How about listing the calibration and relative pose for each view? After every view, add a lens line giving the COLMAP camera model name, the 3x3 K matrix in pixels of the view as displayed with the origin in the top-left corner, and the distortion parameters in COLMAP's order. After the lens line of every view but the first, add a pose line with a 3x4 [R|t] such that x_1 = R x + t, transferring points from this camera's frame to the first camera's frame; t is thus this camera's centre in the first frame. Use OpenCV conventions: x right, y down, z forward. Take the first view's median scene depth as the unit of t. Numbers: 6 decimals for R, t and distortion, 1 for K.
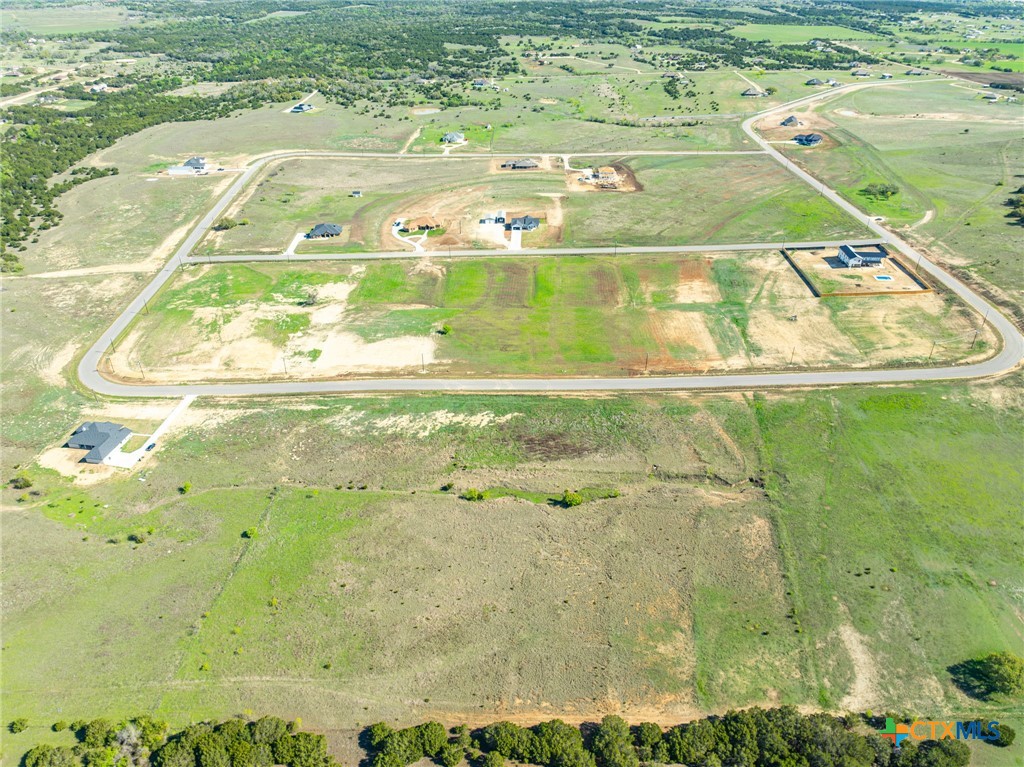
lens RADIAL K [[736.8, 0, 512.0], [0, 736.8, 383.5], [0, 0, 1]] dist [-0.037667, 0.024884]
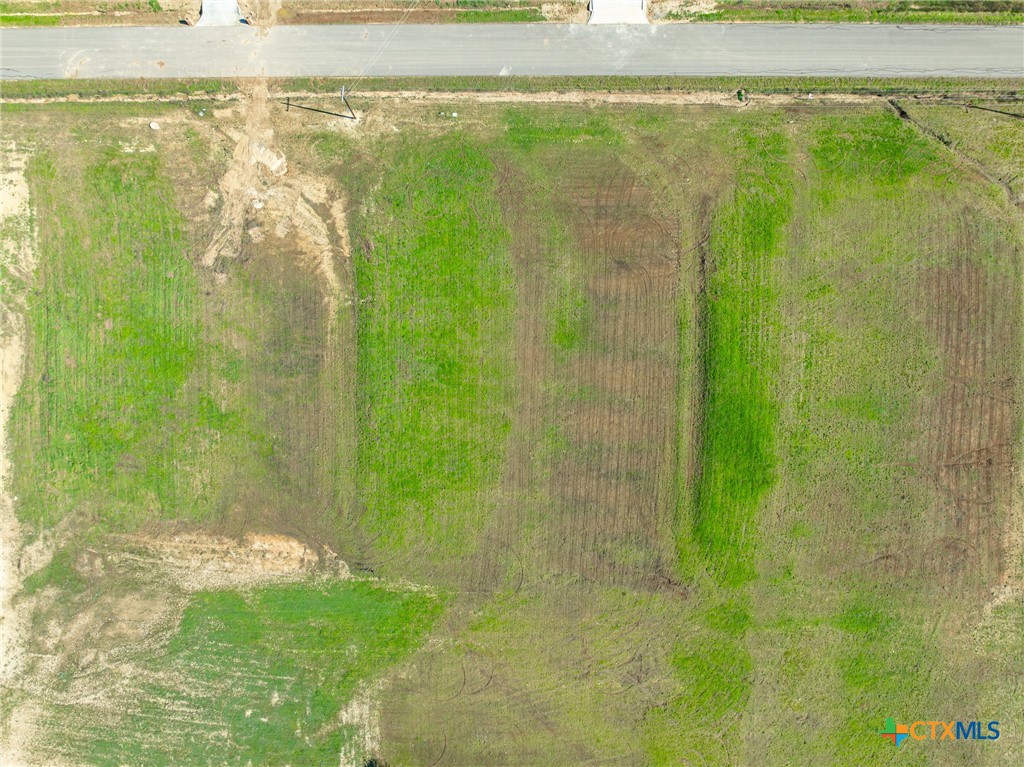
lens RADIAL K [[736.8, 0, 512.0], [0, 736.8, 383.5], [0, 0, 1]] dist [-0.037667, 0.024884]
pose [[0.999929, -0.011033, 0.004500, -0.042522], [0.002042, 0.530756, 0.847522, -0.406076], [-0.011739, -0.847453, 0.530741, 0.987140]]
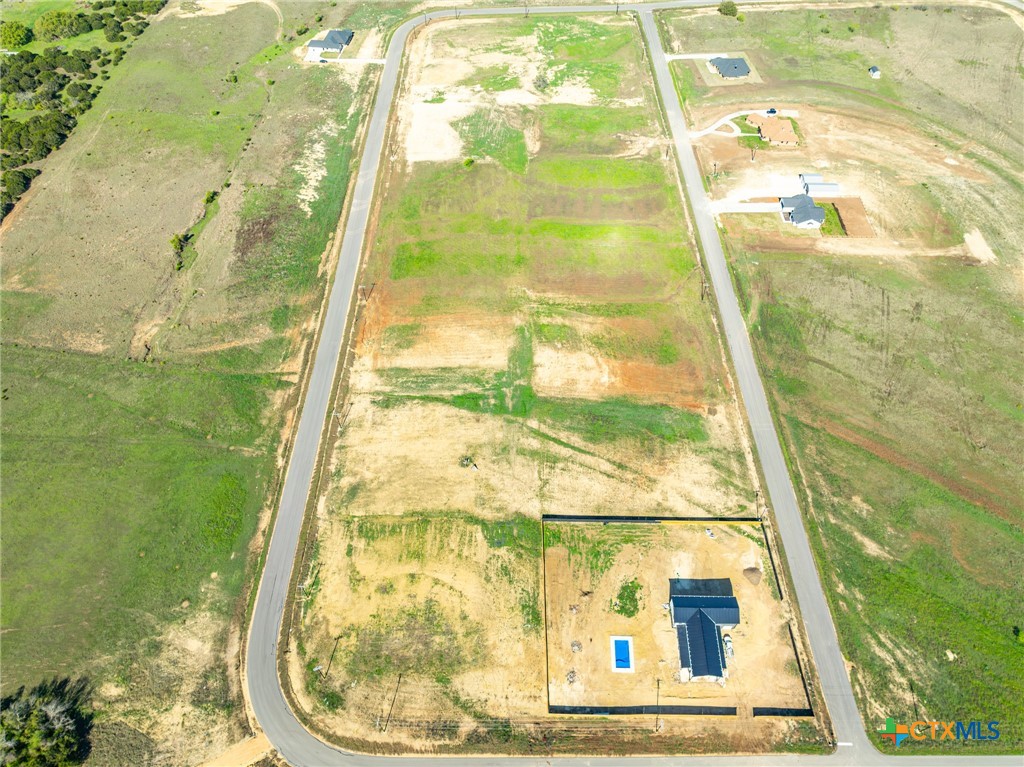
lens RADIAL K [[718.4, 0, 511.0], [0, 718.4, 378.2], [0, 0, 1]] dist [-0.033236, 0.024520]
pose [[0.020091, 0.786434, -0.617347, 0.729586], [-0.523871, 0.534202, 0.663467, -0.585164], [0.851561, 0.310081, 0.422722, 0.739324]]
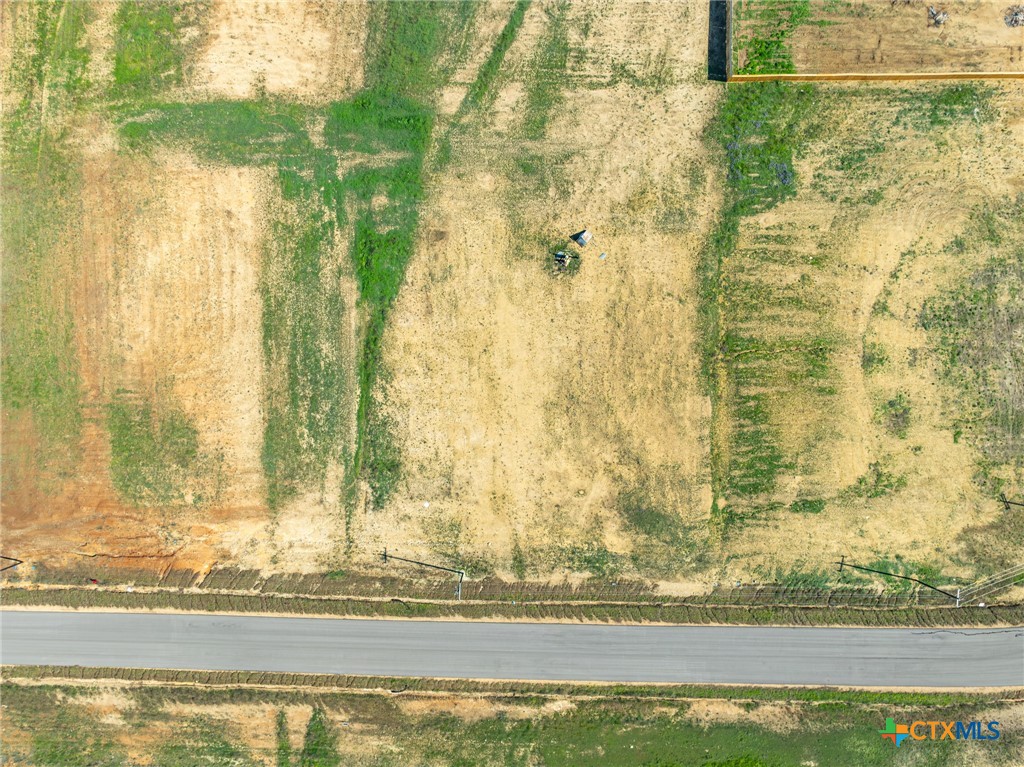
lens RADIAL K [[736.8, 0, 512.0], [0, 736.8, 383.5], [0, 0, 1]] dist [-0.037667, 0.024884]
pose [[0.999882, -0.015330, 0.000368, 0.363290], [0.007828, 0.530980, 0.847348, -0.300136], [-0.013185, -0.847246, 0.531037, 0.816432]]
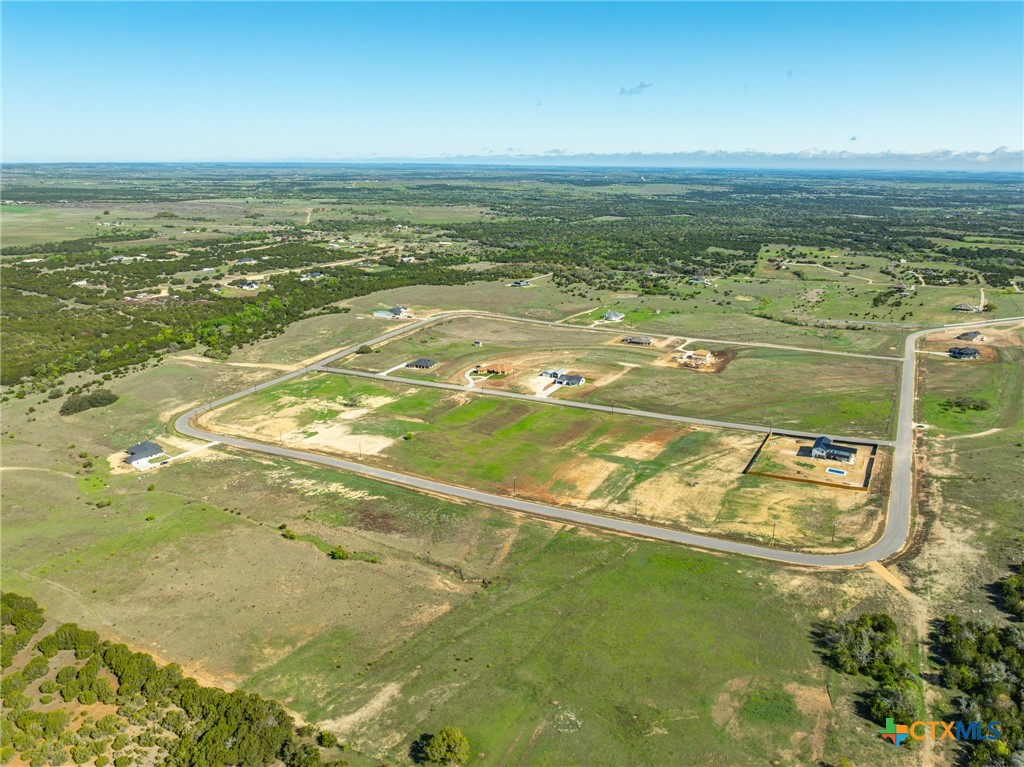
lens RADIAL K [[733.6, 0, 508.6], [0, 733.6, 378.7], [0, 0, 1]] dist [-0.039361, 0.027623]
pose [[0.883366, 0.136142, -0.448474, 0.596762], [-0.247061, 0.948401, -0.198736, 0.037538], [0.398277, 0.286357, 0.871421, -0.028414]]
